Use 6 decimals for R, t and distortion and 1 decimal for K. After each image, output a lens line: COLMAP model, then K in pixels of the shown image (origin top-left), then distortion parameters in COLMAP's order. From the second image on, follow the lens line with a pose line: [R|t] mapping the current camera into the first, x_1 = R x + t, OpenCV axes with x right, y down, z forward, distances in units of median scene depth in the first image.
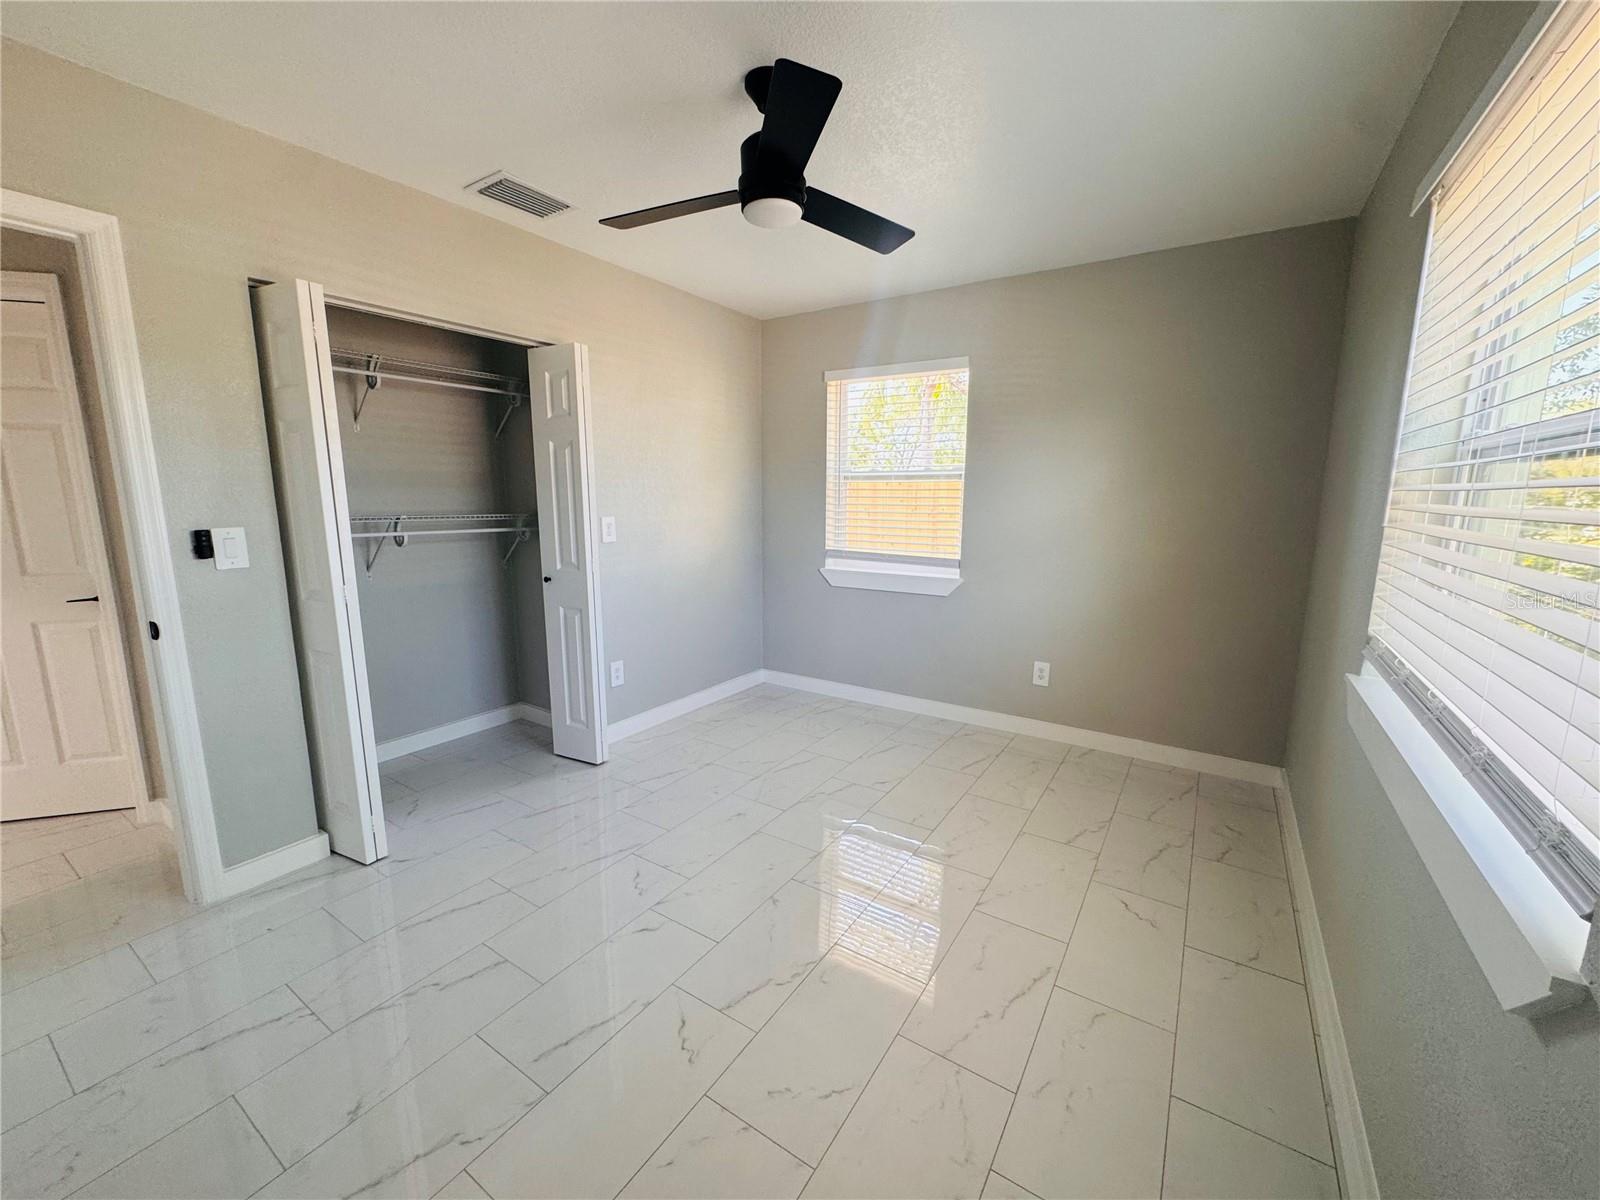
lens RADIAL K [[642.9, 0, 790.7], [0, 642.9, 602.5], [0, 0, 1]] dist [-0.003421, 0.001372]
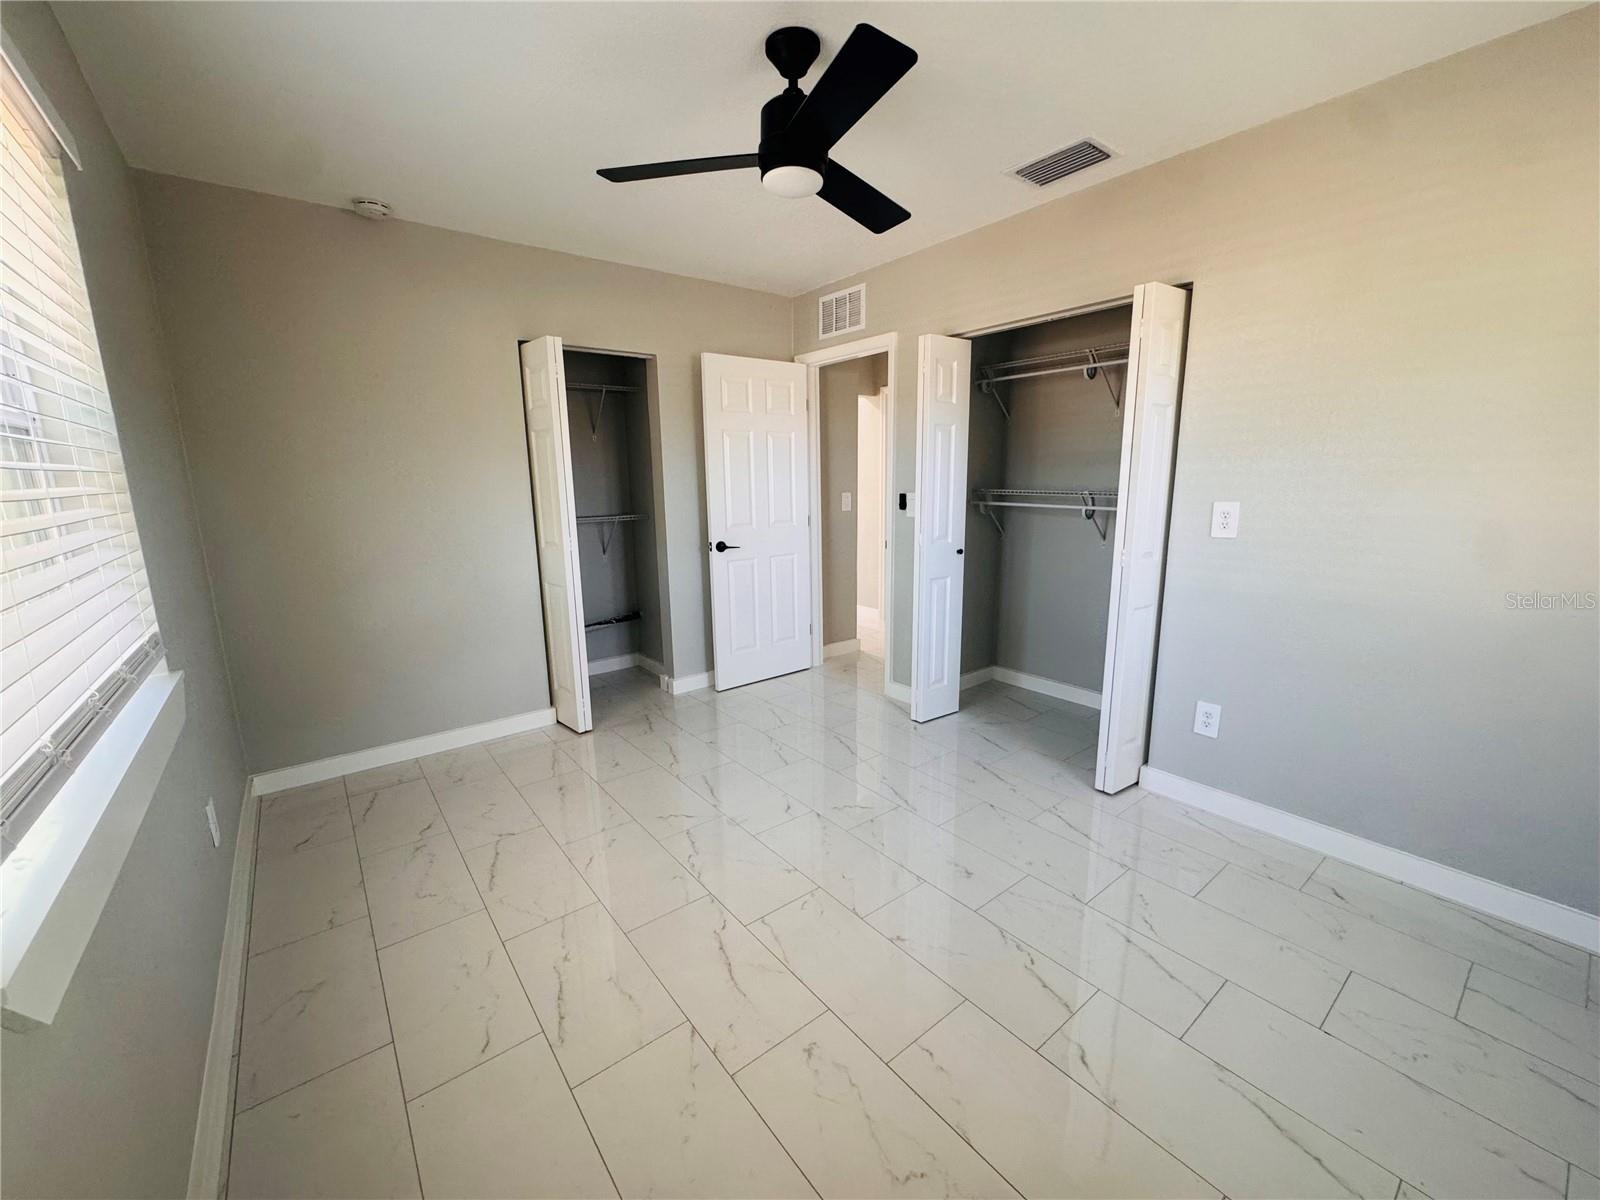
lens RADIAL K [[642.9, 0, 807.1], [0, 642.9, 600.2], [0, 0, 1]] dist [-0.003421, 0.001372]
pose [[-0.304154, 0.189067, -0.933672, 0.752731], [-0.146676, 0.959125, 0.242003, -0.185279], [0.941263, 0.210554, -0.263990, 1.071794]]
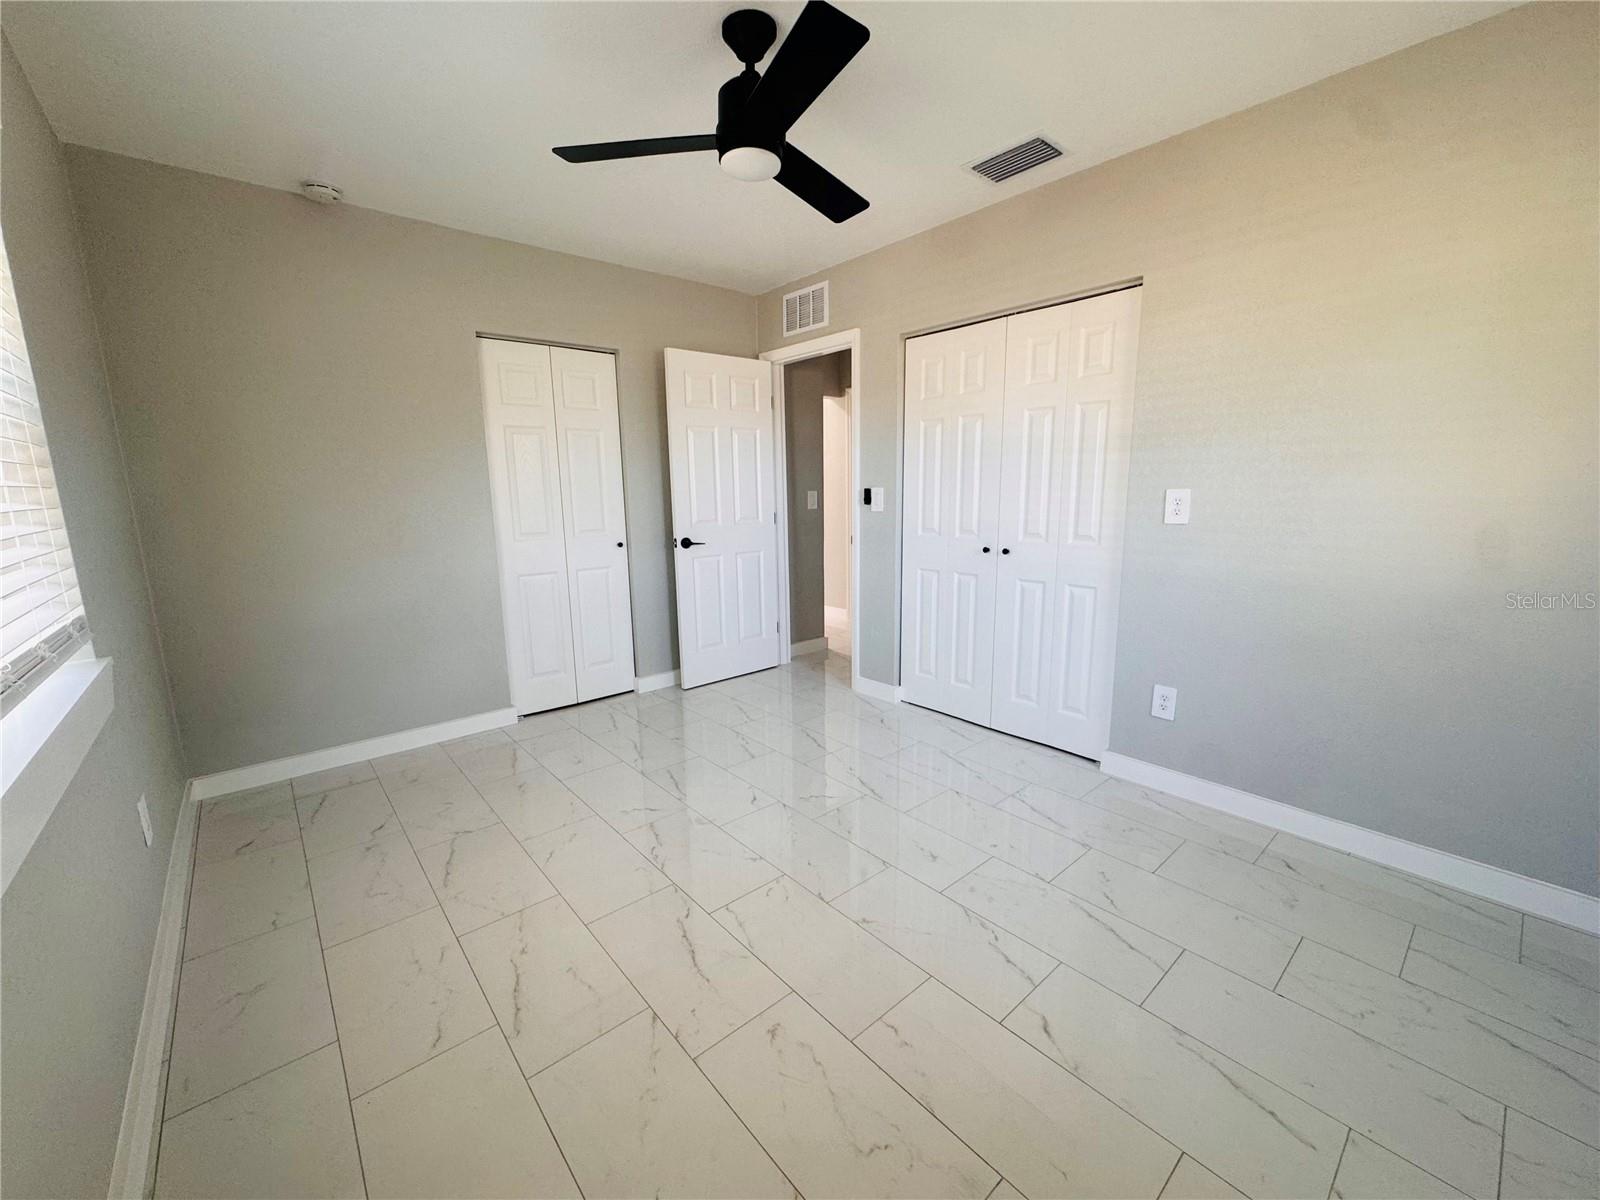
lens RADIAL K [[642.9, 0, 806.4], [0, 642.9, 600.1], [0, 0, 1]] dist [-0.003421, 0.001372]
pose [[-0.260017, 0.177833, -0.949087, 0.754590], [-0.148431, 0.963852, 0.221264, -0.153592], [0.954128, 0.198406, -0.224222, 1.087774]]
